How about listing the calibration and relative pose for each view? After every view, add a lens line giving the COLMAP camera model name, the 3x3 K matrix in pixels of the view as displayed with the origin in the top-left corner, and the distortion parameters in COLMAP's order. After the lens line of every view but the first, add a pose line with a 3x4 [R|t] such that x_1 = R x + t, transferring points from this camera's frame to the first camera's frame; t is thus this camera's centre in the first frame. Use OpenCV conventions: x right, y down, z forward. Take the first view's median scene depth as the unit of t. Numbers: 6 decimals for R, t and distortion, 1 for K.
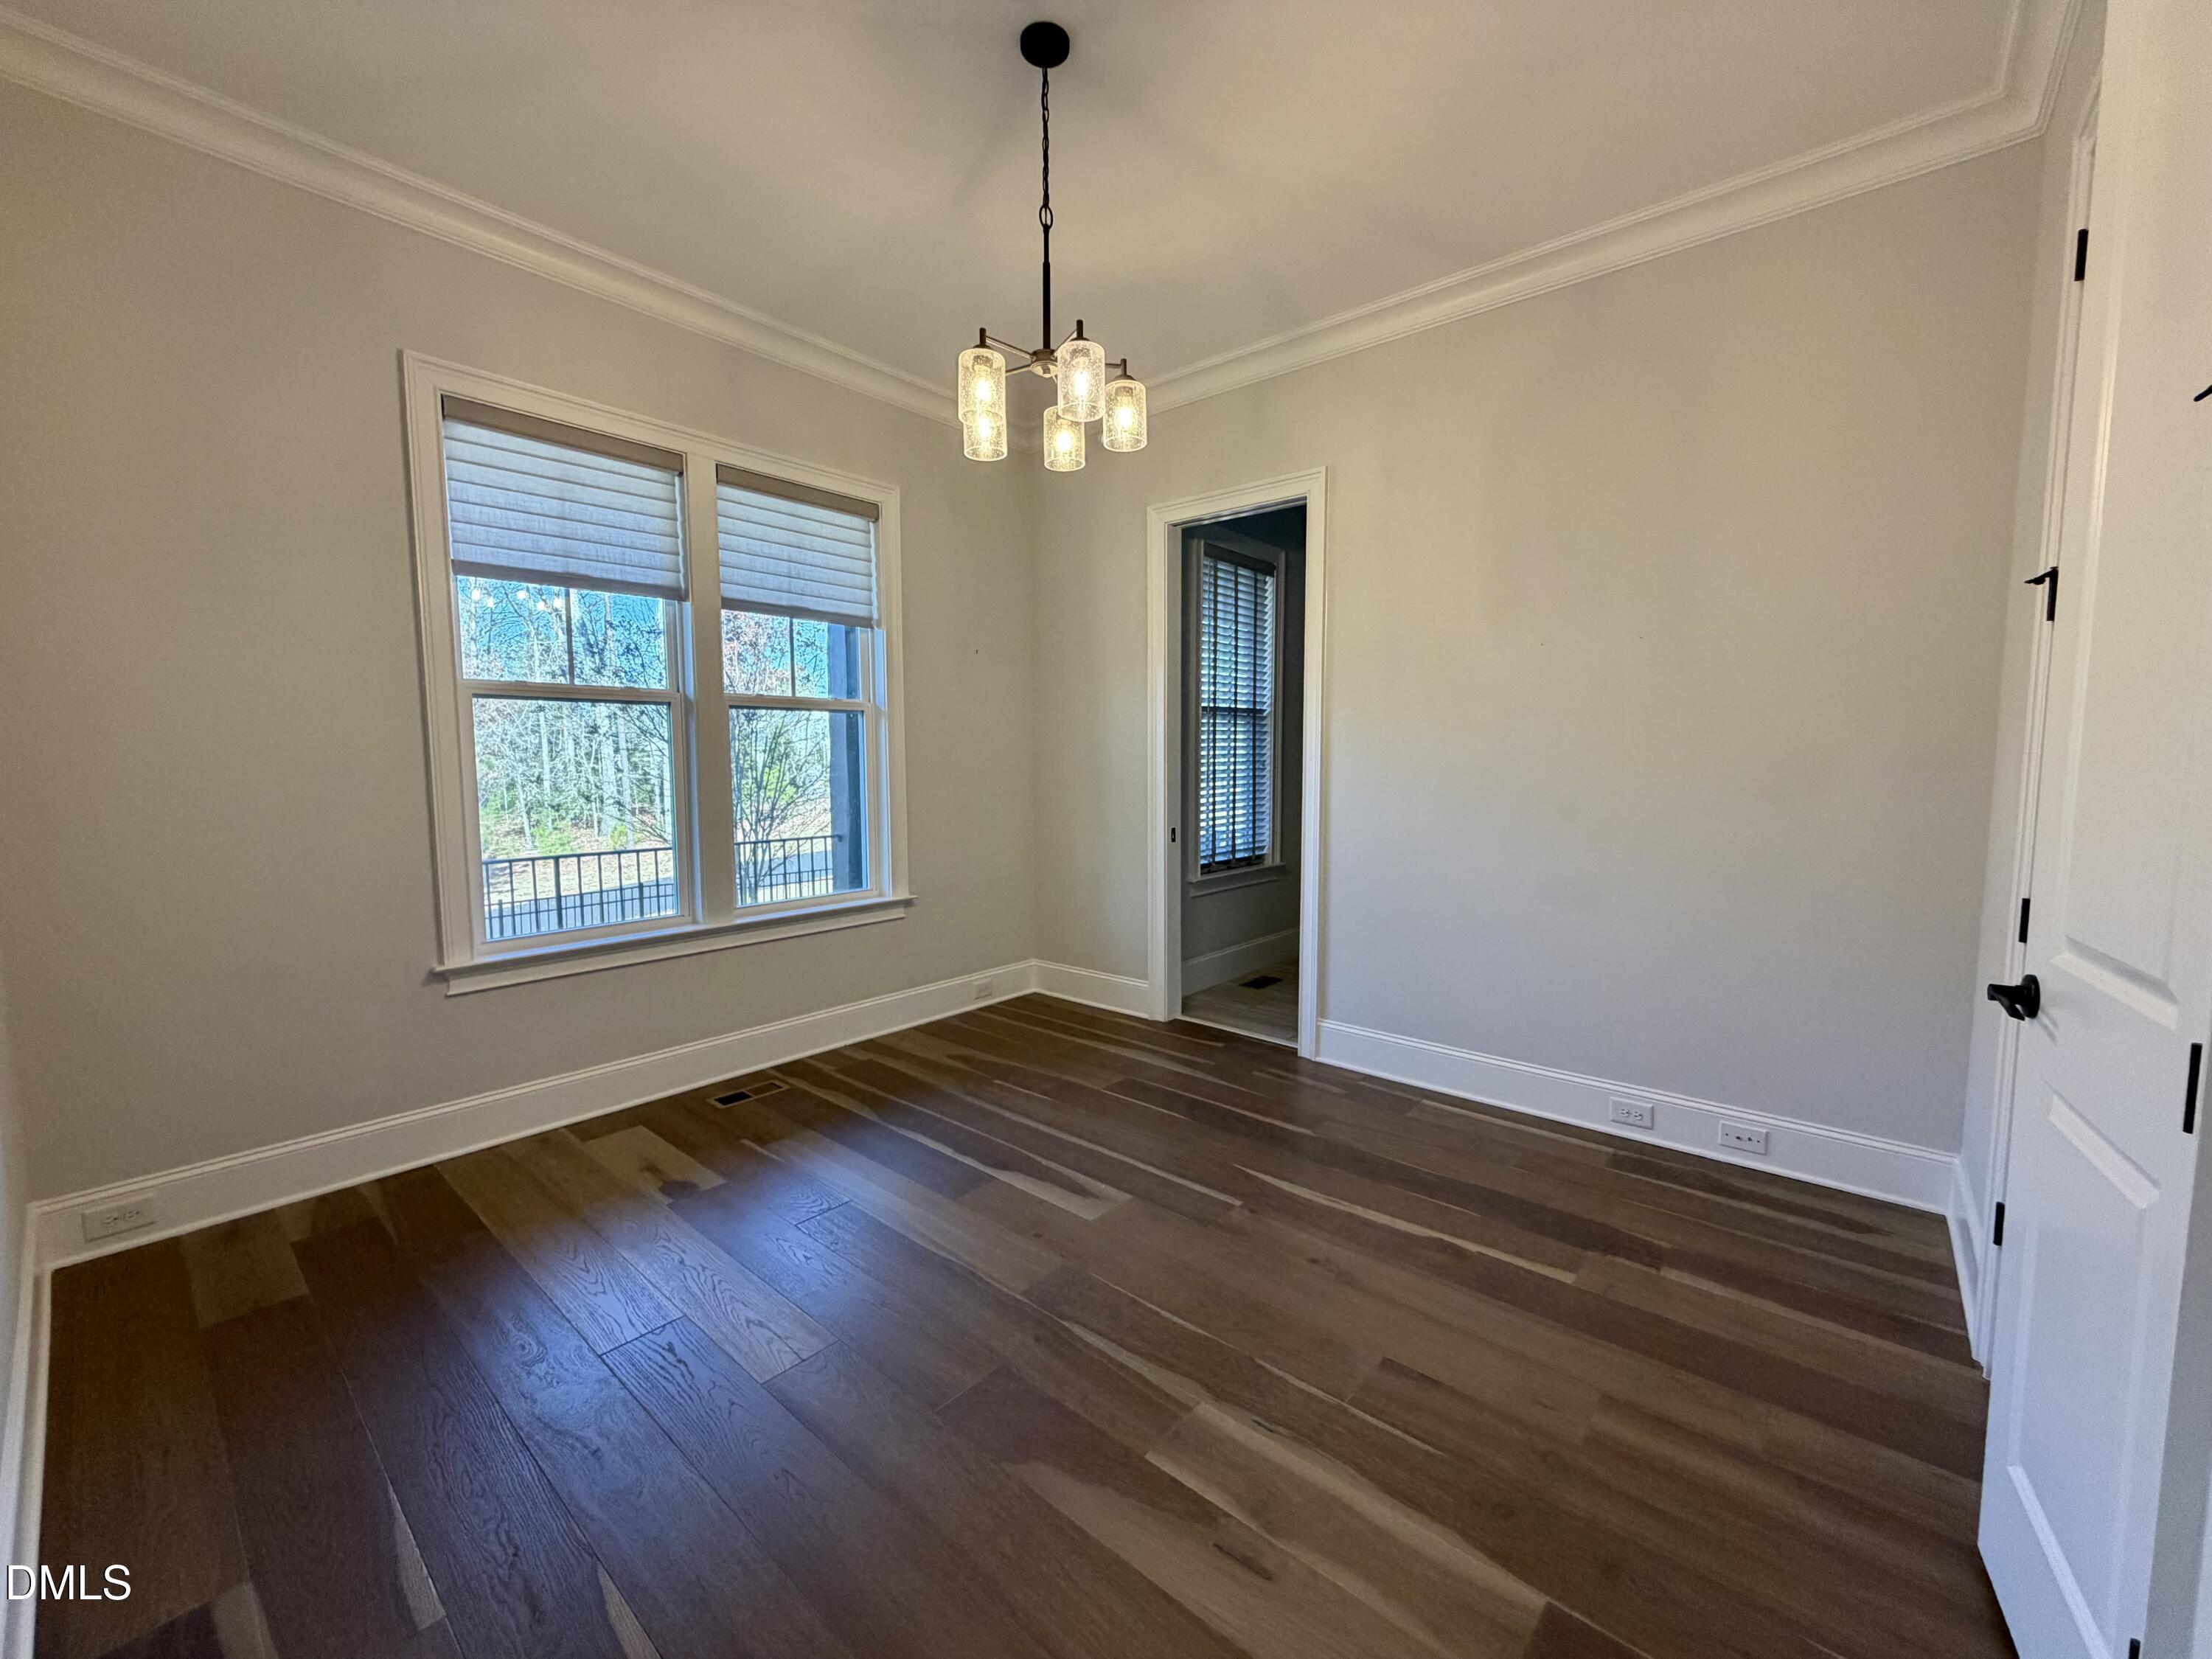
lens RADIAL K [[877.7, 0, 1106.0], [0, 877.7, 829.5], [0, 0, 1]] dist [-0.014705, -0.000067]
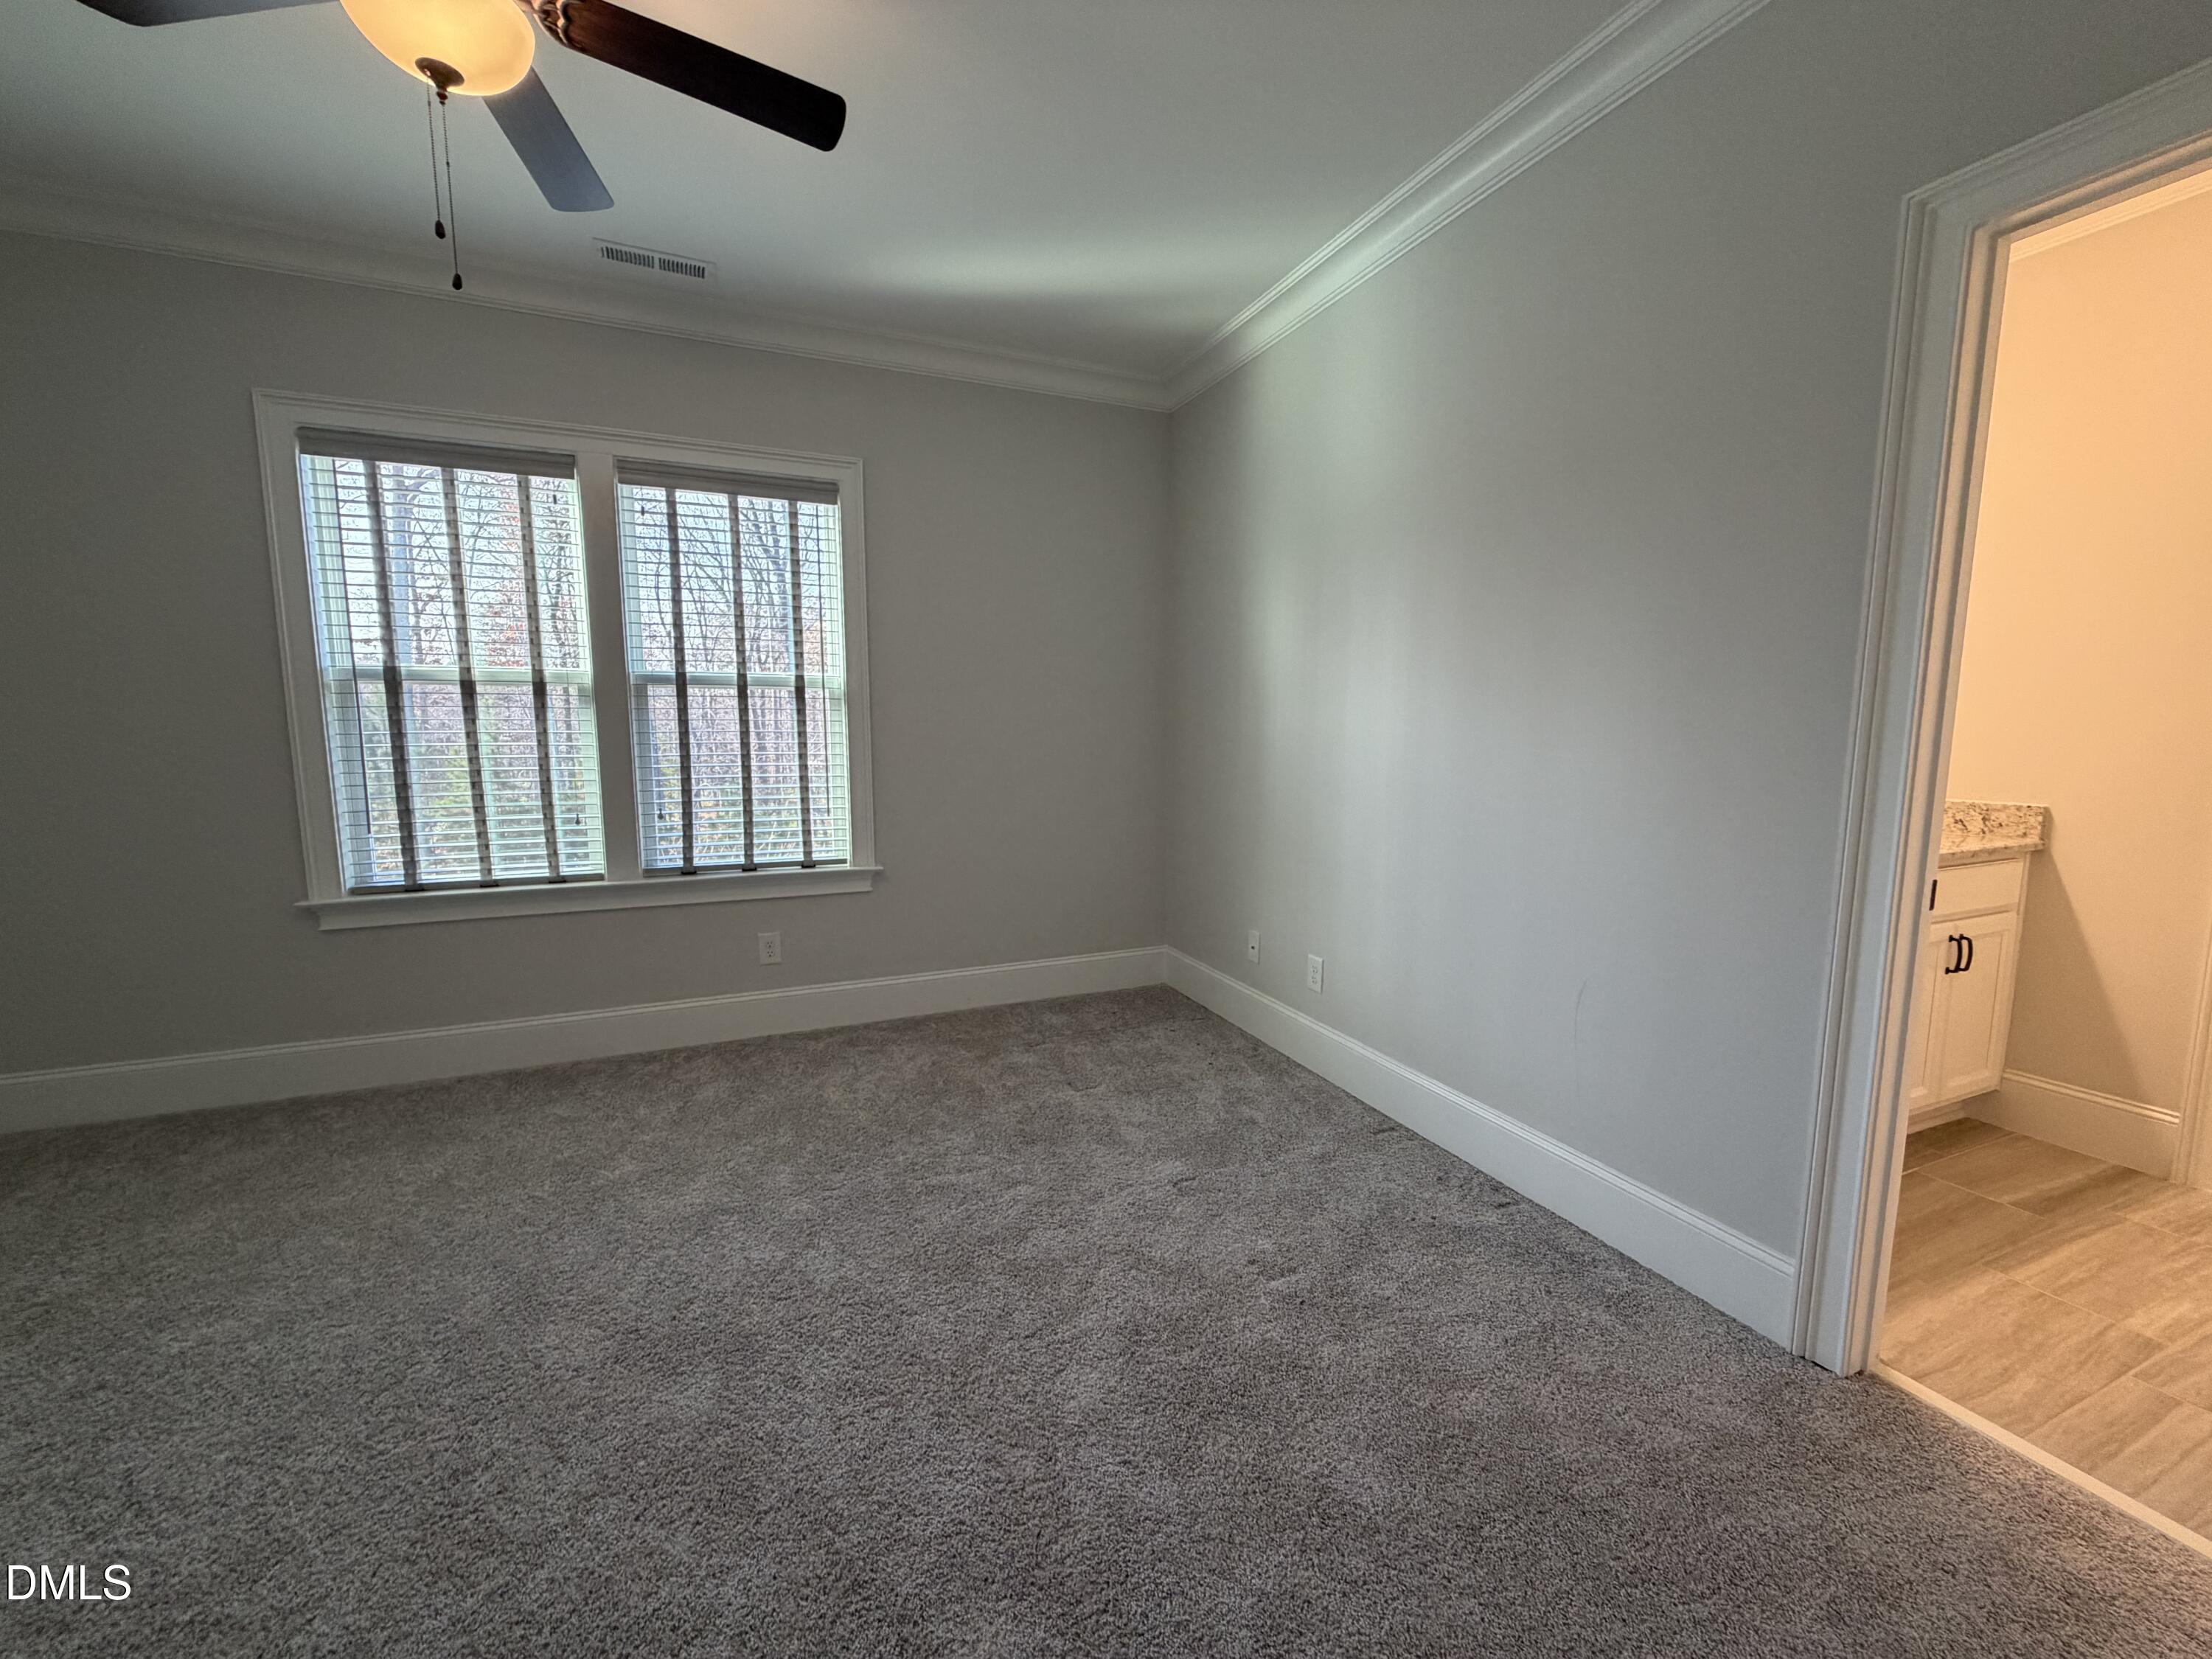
lens RADIAL K [[877.7, 0, 1106.0], [0, 877.7, 829.5], [0, 0, 1]] dist [-0.014705, -0.000067]
pose [[0.888955, 0.060061, -0.454040, 0.761725], [-0.038085, 0.997625, 0.057399, -0.056632], [0.456409, -0.033733, 0.889130, 0.419877]]
